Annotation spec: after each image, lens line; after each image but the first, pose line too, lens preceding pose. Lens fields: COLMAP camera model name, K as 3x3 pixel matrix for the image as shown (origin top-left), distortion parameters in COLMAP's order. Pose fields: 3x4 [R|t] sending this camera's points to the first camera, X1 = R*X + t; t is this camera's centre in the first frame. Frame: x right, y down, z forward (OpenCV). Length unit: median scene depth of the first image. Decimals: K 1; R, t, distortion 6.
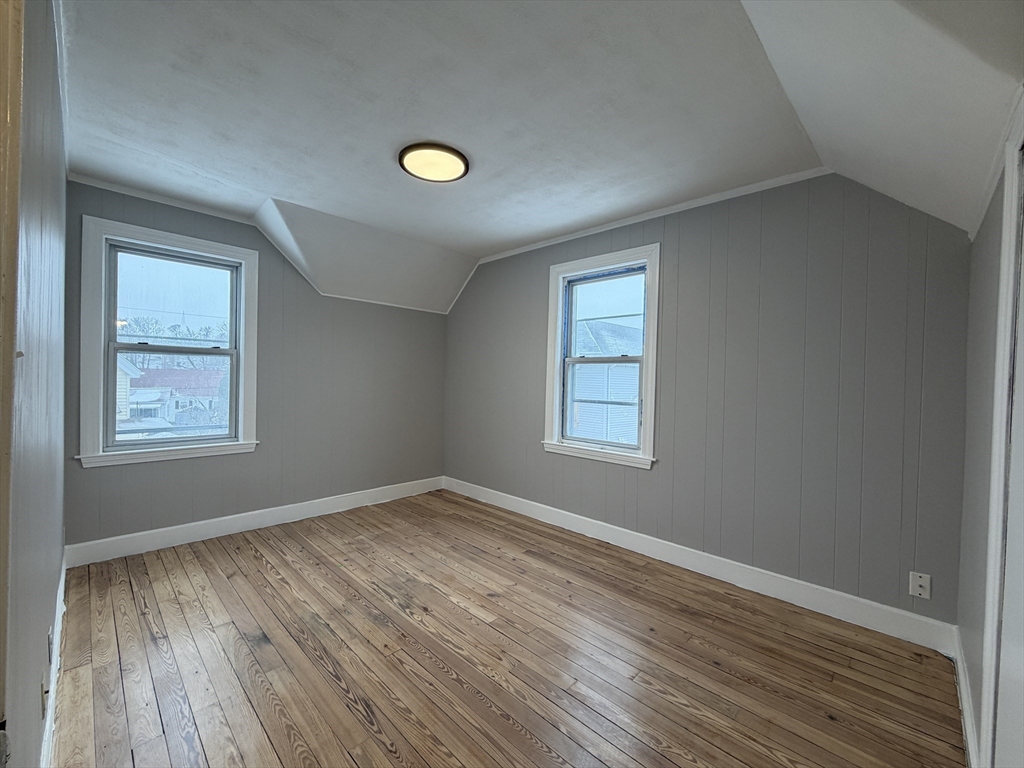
lens RADIAL K [[407.8, 0, 508.9], [0, 407.8, 383.9], [0, 0, 1]] dist [-0.000575, -0.000370]
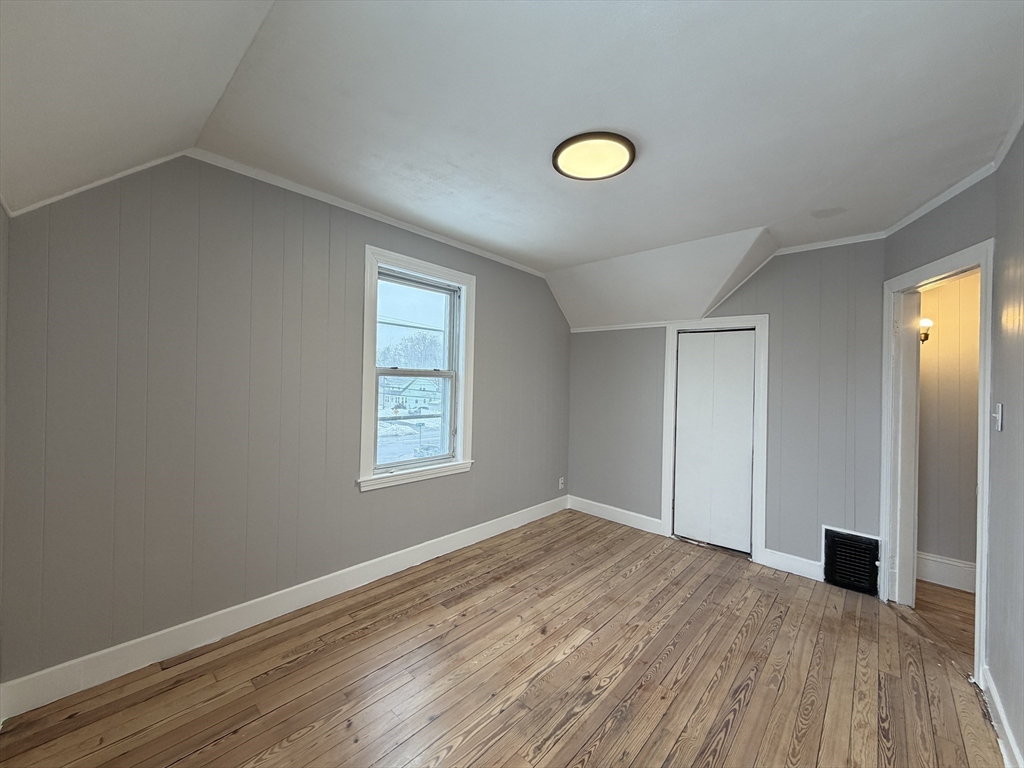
lens RADIAL K [[407.8, 0, 508.5], [0, 407.8, 384.3], [0, 0, 1]] dist [-0.000575, -0.000370]
pose [[-0.026842, -0.026921, 0.999277, -0.996253], [-0.012277, 0.999571, 0.026599, -0.083220], [-0.999564, -0.011554, -0.027161, 1.142061]]
